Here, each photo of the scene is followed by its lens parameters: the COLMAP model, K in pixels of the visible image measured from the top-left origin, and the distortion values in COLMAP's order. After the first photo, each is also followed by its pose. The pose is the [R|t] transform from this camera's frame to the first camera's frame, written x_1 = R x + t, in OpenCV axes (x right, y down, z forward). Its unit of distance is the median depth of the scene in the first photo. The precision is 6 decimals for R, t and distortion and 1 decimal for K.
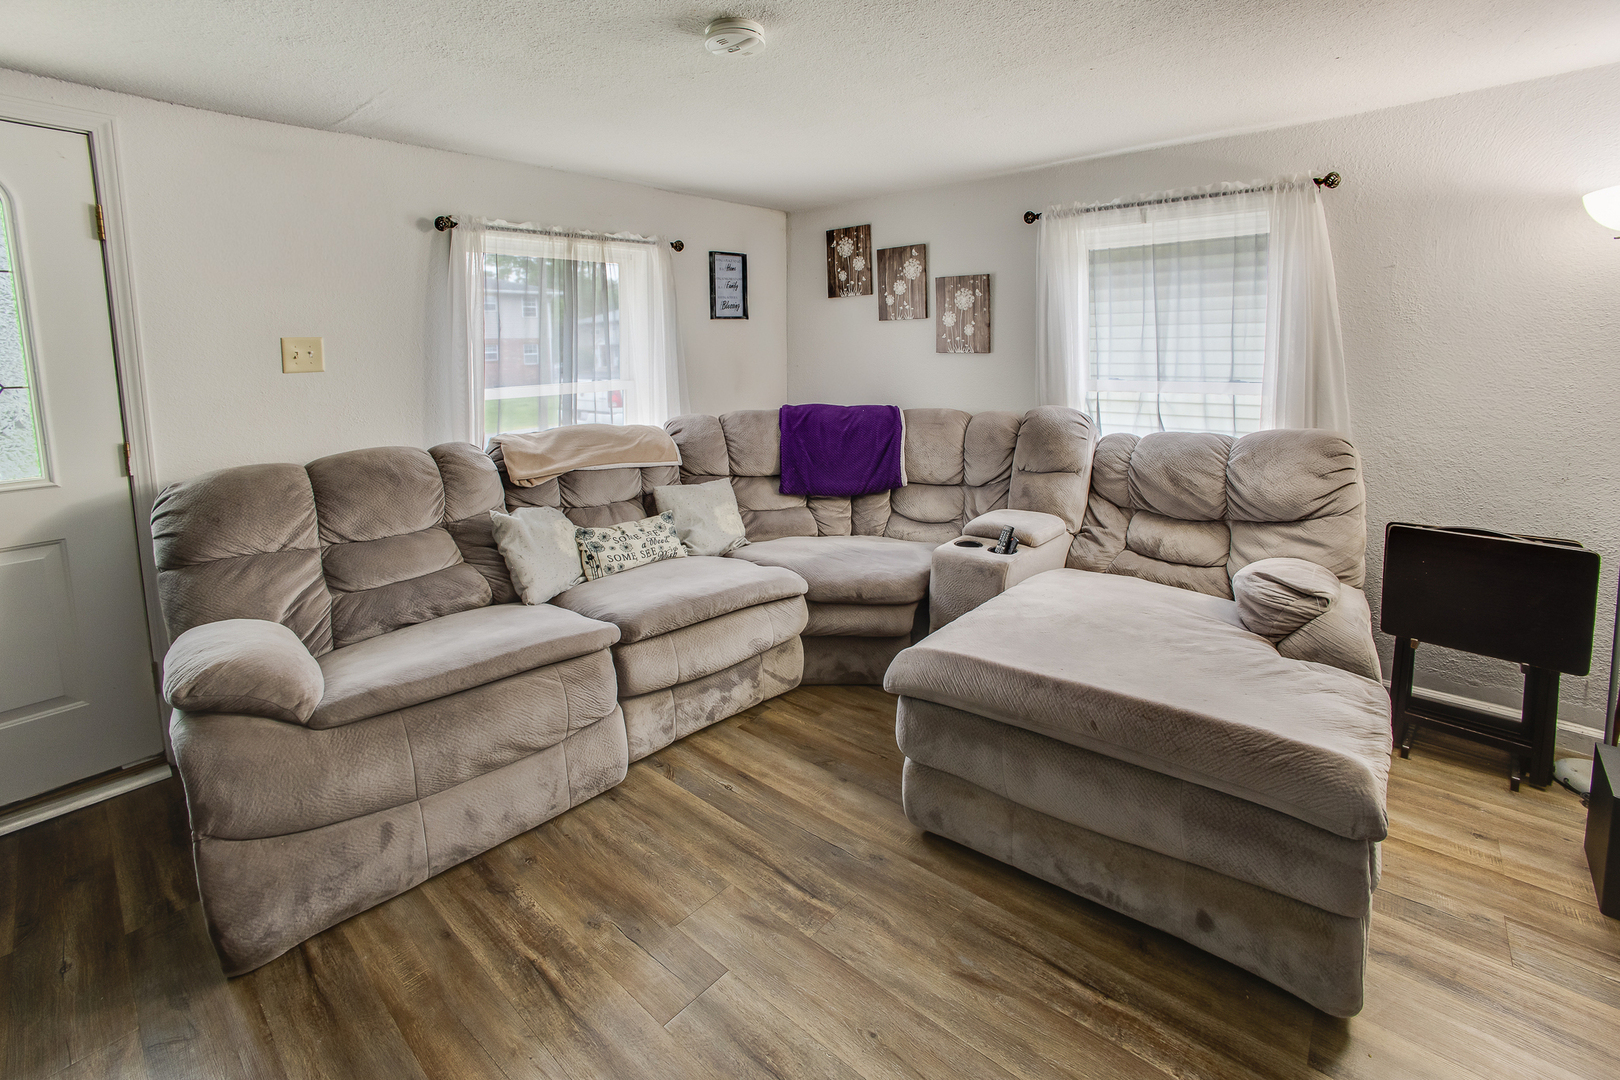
lens RADIAL K [[702.1, 0, 812.3], [0, 702.1, 387.6], [0, 0, 1]] dist [-0.063349, 0.019365]
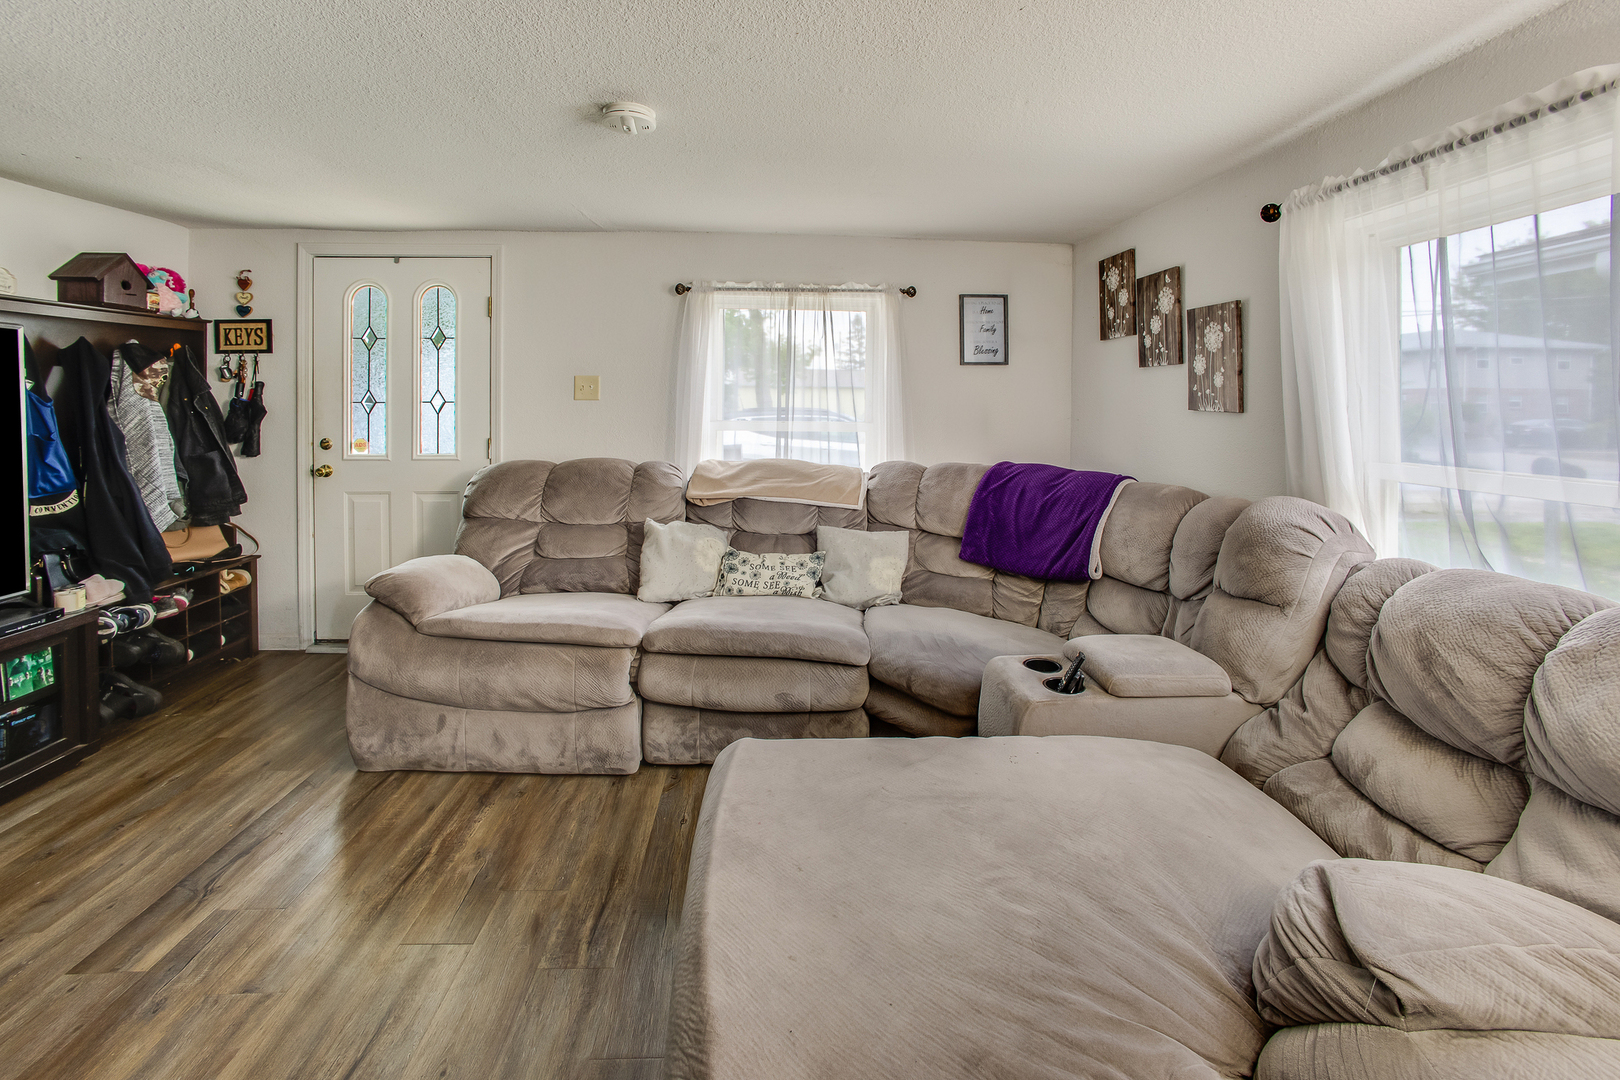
lens RADIAL K [[688.9, 0, 810.5], [0, 688.9, 383.5], [0, 0, 1]] dist [-0.055542, 0.014273]
pose [[0.714888, 0.017769, -0.699013, 0.493350], [-0.070822, 0.996376, -0.047103, -0.019758], [0.695643, 0.083179, 0.713556, 0.261906]]
